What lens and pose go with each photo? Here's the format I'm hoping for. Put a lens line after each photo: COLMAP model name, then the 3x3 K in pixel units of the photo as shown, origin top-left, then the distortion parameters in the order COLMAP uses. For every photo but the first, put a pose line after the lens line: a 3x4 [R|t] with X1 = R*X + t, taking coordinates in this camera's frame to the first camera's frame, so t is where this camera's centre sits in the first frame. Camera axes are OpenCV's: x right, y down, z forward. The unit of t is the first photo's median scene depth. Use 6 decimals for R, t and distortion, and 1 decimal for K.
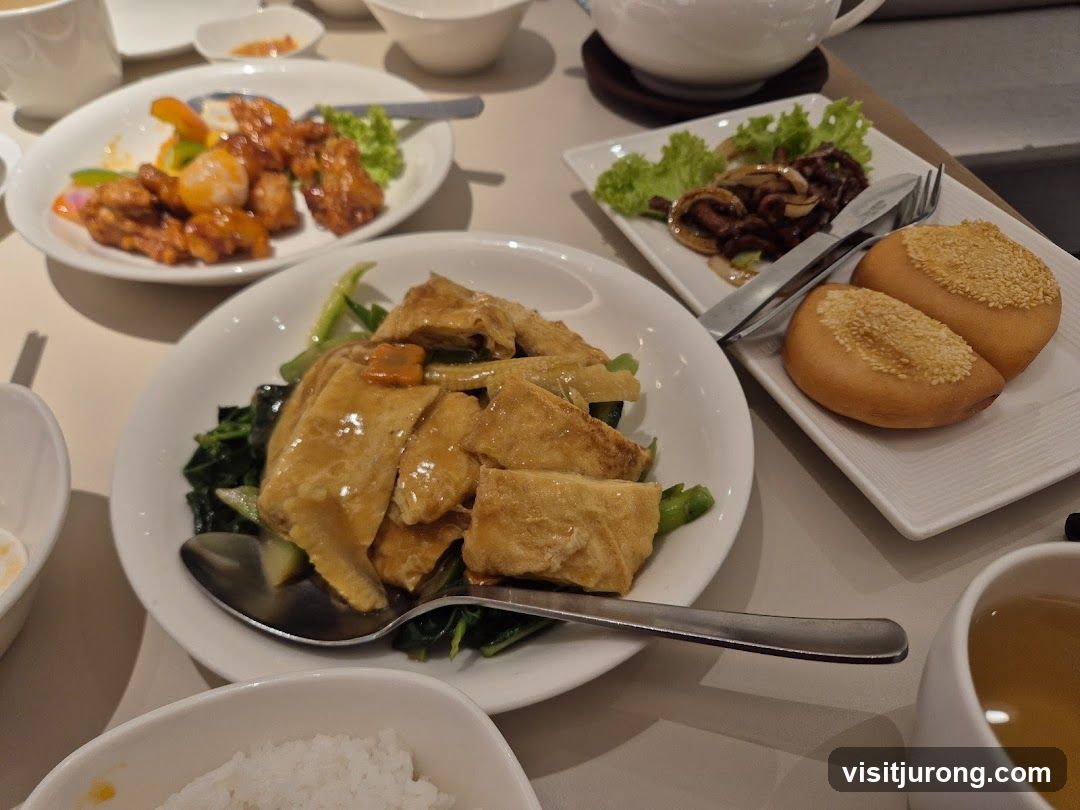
lens RADIAL K [[677.9, 0, 540.5], [0, 677.9, 409.7], [0, 0, 1]] dist [-0.002580, -0.001067]
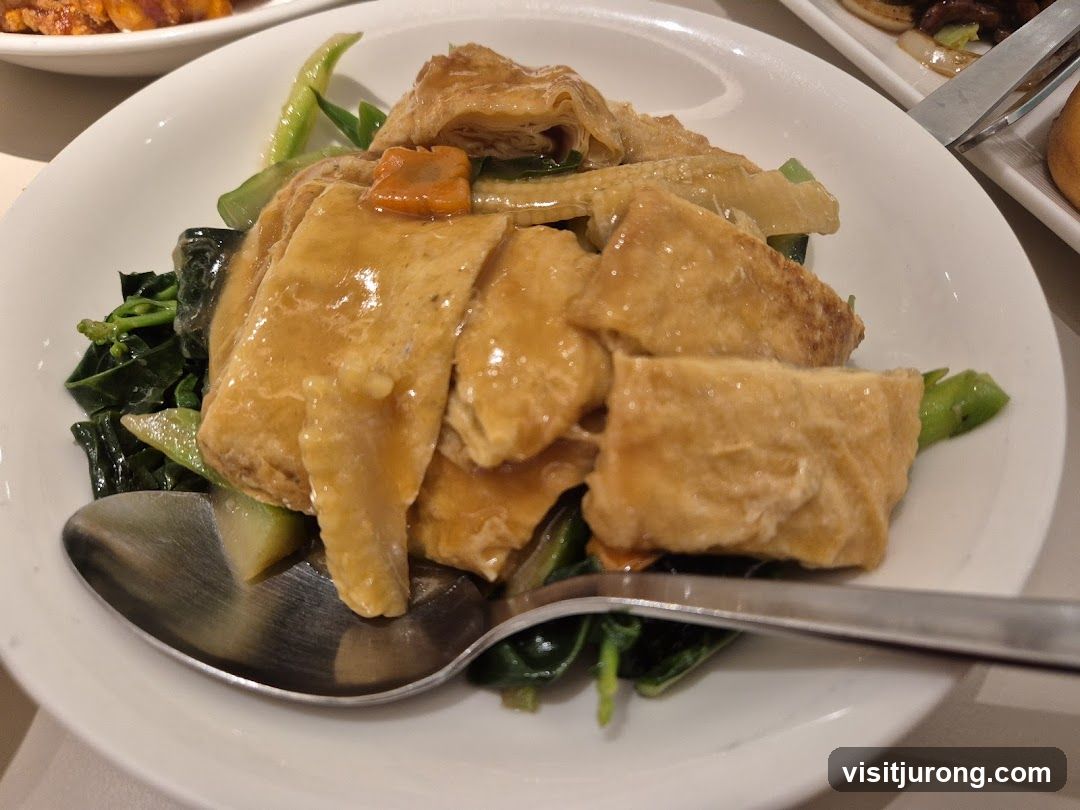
lens RADIAL K [[677.9, 0, 540.5], [0, 677.9, 409.7], [0, 0, 1]] dist [-0.002580, -0.001067]
pose [[0.998319, -0.046472, 0.034626, -0.158686], [0.040087, 0.985224, 0.166514, 0.034354], [-0.041852, -0.164846, 0.985431, 0.450716]]
